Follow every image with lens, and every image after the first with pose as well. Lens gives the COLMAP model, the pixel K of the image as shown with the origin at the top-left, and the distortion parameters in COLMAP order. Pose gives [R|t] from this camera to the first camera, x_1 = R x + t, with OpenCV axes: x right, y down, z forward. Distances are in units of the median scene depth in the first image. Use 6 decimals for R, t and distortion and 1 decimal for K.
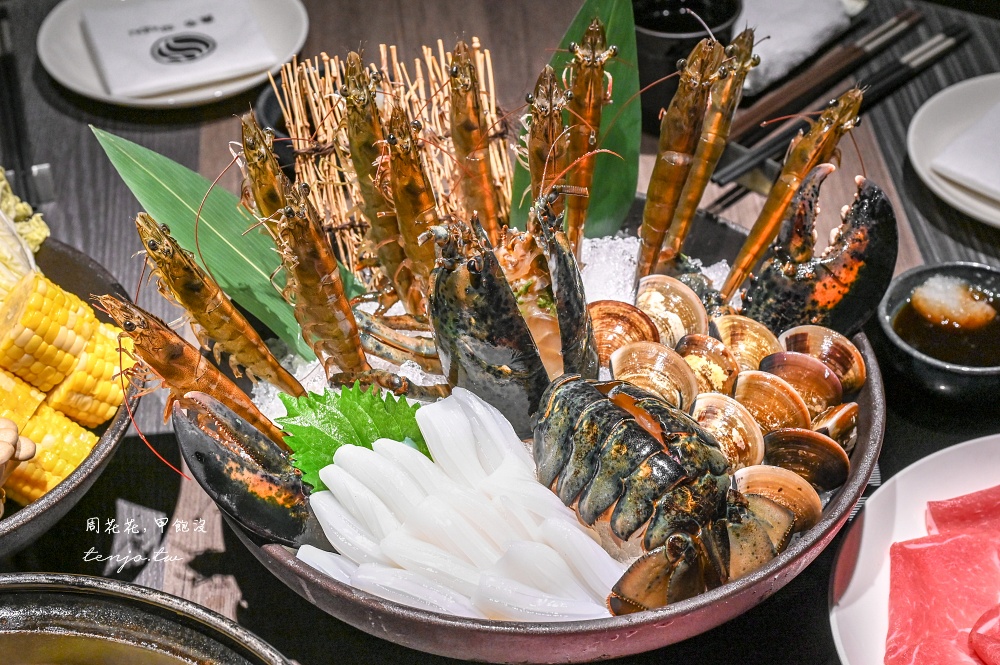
lens RADIAL K [[1779.3, 0, 500.0], [0, 1779.3, 332.5], [0, 0, 1]] dist [-0.010068, 0.016928]
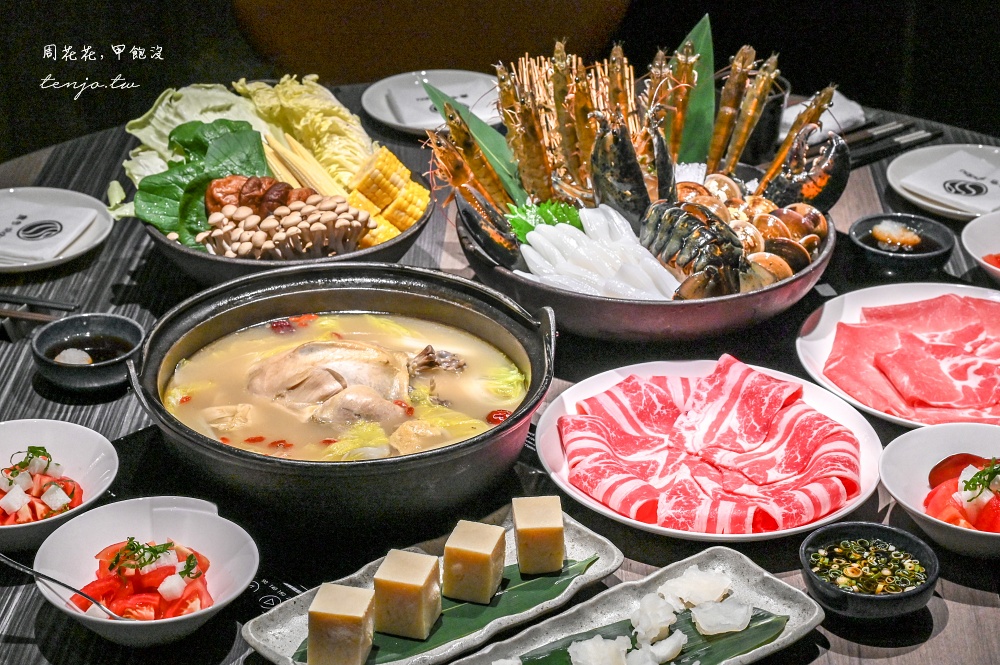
lens RADIAL K [[1917.6, 0, 500.0], [0, 1917.6, 332.5], [0, 0, 1]] dist [0.044647, 0.260123]
pose [[0.993596, 0.062355, -0.094230, 0.066539], [-0.082781, 0.969319, -0.231446, 0.617111], [0.076907, 0.237764, 0.968274, -0.912217]]
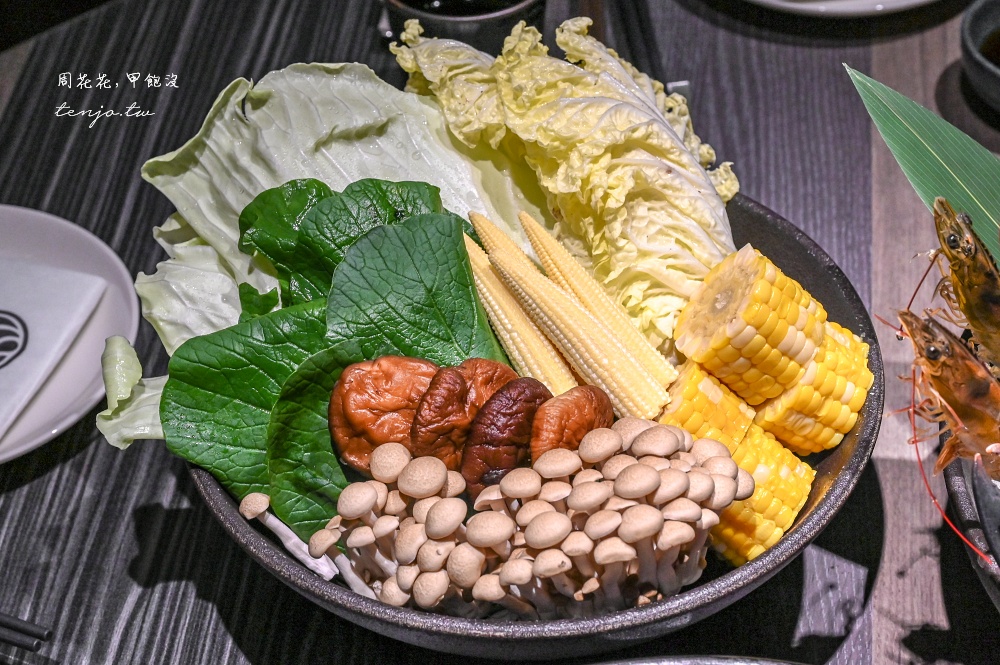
lens RADIAL K [[2116.6, 0, 603.9], [0, 2116.6, 330.9], [0, 0, 1]] dist [0.024869, -0.420780]
pose [[0.987476, 0.097890, -0.123728, -0.210855], [-0.091215, 0.994110, 0.058519, -0.046843], [0.128728, -0.046500, 0.990589, 0.085934]]
